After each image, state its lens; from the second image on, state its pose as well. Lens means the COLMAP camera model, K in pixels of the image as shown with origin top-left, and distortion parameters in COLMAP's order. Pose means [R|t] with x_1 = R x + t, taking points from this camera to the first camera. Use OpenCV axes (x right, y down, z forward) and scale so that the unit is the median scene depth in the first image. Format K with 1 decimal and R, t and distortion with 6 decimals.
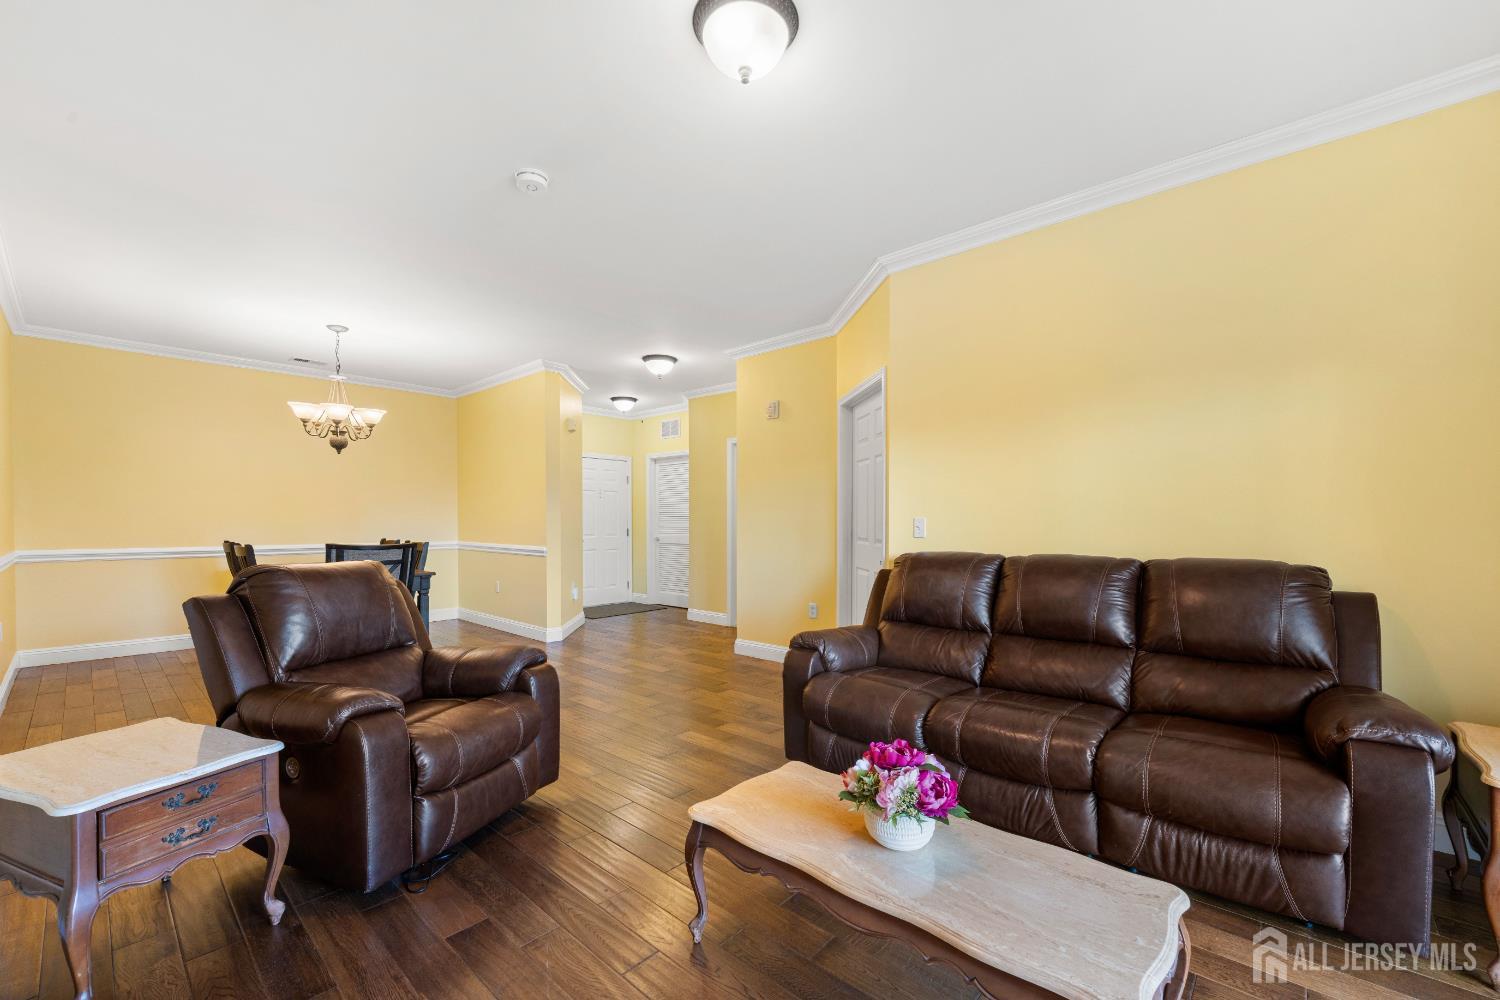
lens RADIAL K [[606.2, 0, 745.9], [0, 606.2, 501.3], [0, 0, 1]] dist [-0.000430, -0.000617]
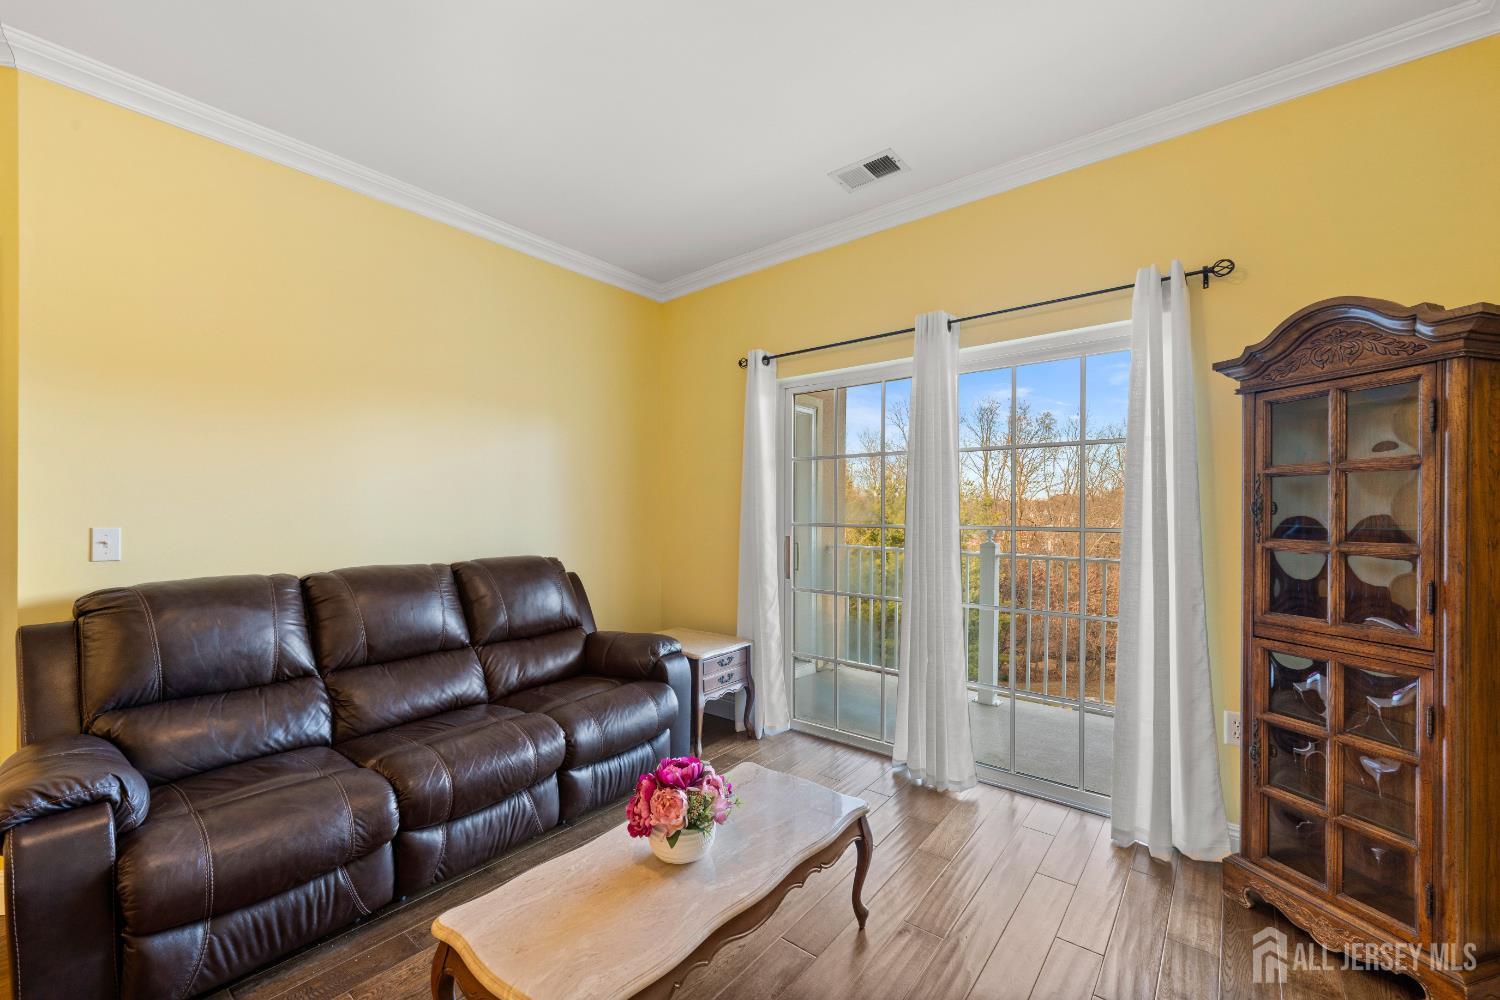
lens RADIAL K [[606.2, 0, 745.9], [0, 606.2, 501.3], [0, 0, 1]] dist [-0.000430, -0.000617]
pose [[-0.060895, 0.045969, 0.997085, -0.413937], [-0.003487, 0.998923, -0.046267, 0.035078], [-0.998138, -0.006294, -0.060669, 0.555760]]
